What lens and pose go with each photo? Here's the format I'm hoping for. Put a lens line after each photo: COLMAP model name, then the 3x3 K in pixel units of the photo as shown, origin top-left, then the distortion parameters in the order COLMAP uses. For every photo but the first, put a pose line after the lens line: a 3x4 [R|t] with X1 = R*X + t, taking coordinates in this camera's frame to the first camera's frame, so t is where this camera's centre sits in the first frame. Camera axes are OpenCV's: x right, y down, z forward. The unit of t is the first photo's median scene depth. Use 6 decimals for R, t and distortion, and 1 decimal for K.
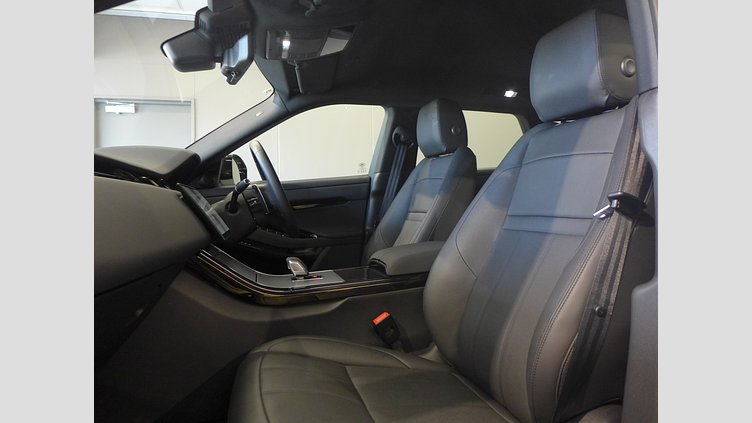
lens RADIAL K [[400.9, 0, 373.6], [0, 400.9, 212.2], [0, 0, 1]] dist [-0.063034, 0.001423]
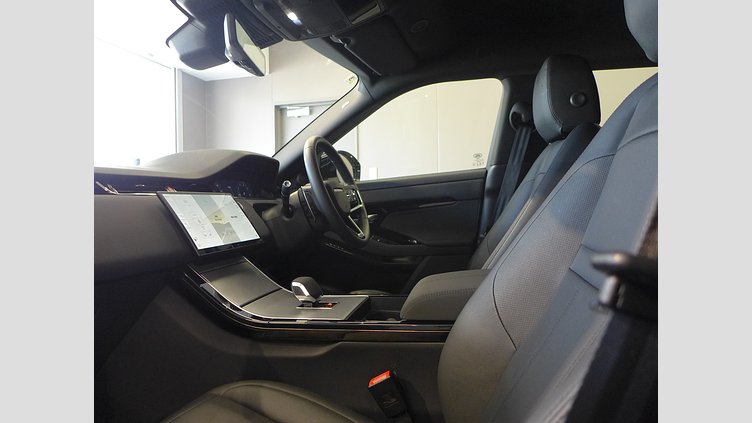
lens RADIAL K [[400.9, 0, 373.6], [0, 400.9, 212.2], [0, 0, 1]] dist [-0.063034, 0.001423]
pose [[0.869243, 0.019290, -0.494009, 0.197522], [-0.006737, 0.999608, 0.027179, -0.027722], [0.494339, -0.020297, 0.869032, 0.219259]]
